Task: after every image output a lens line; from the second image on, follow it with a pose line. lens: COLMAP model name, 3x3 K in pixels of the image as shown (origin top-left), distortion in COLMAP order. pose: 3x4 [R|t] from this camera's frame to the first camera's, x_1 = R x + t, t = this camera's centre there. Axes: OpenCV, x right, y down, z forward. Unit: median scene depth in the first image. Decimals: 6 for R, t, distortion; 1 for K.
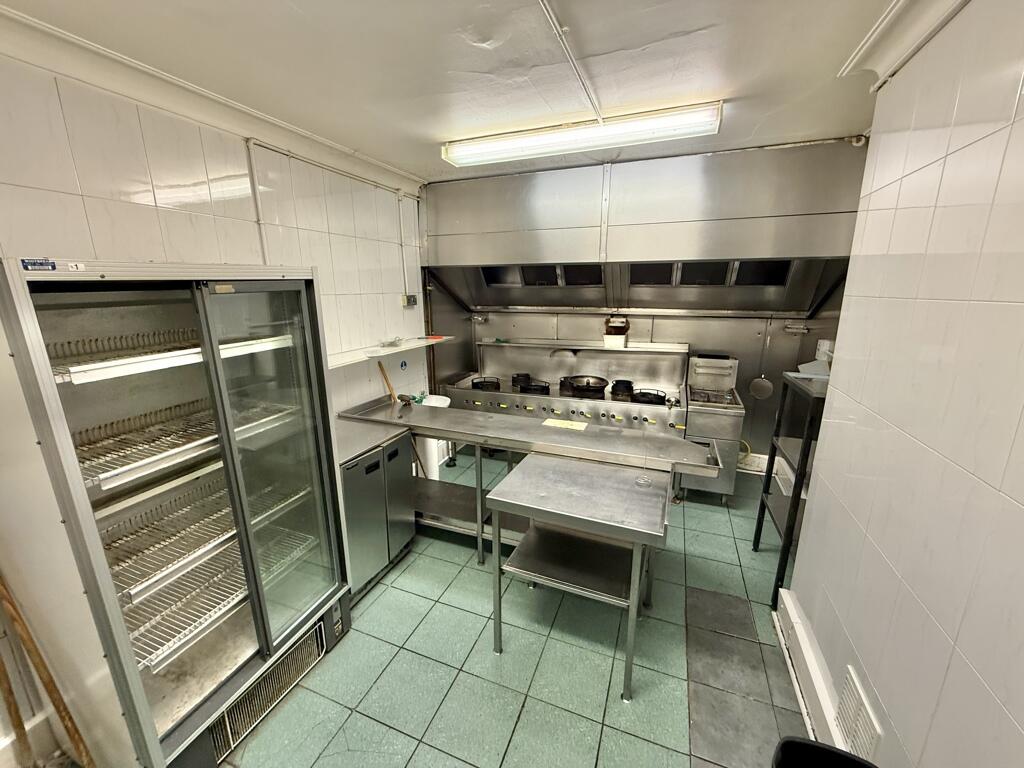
lens RADIAL K [[409.3, 0, 507.3], [0, 409.3, 382.7], [0, 0, 1]] dist [-0.000200, -0.000003]
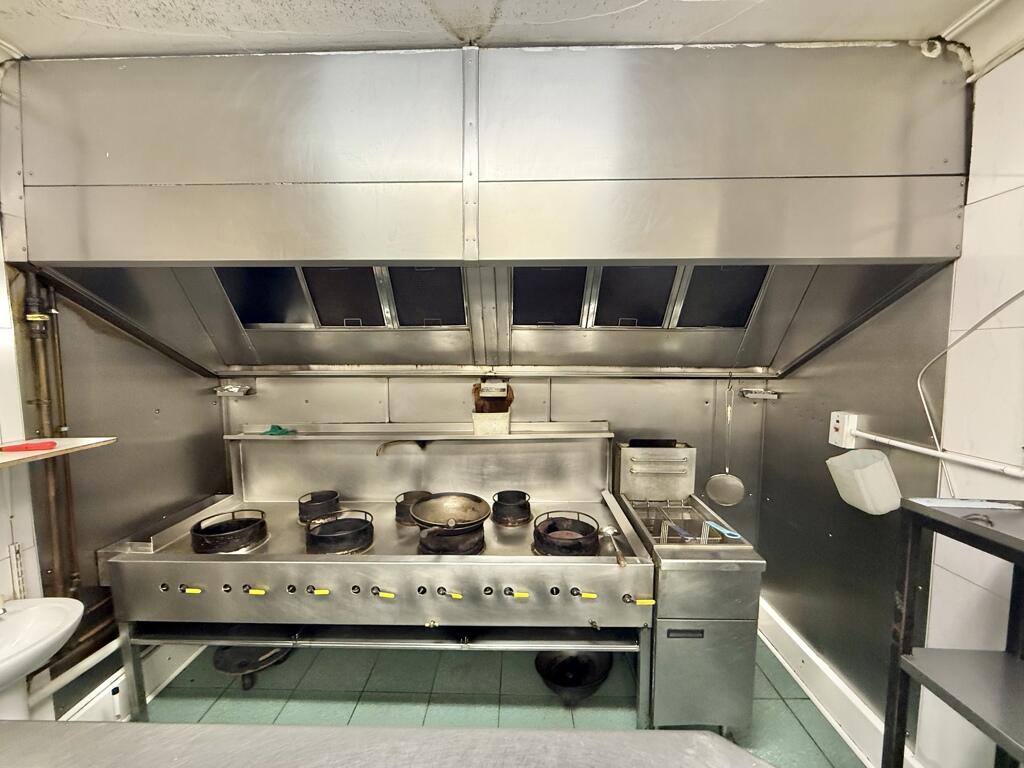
lens RADIAL K [[409.3, 0, 507.5], [0, 409.3, 383.0], [0, 0, 1]] dist [-0.000200, -0.000003]
pose [[0.937083, -0.020352, 0.348512, 0.085460], [0.074338, 0.987036, -0.142243, -0.073694], [-0.341099, 0.159201, 0.926448, 0.454898]]
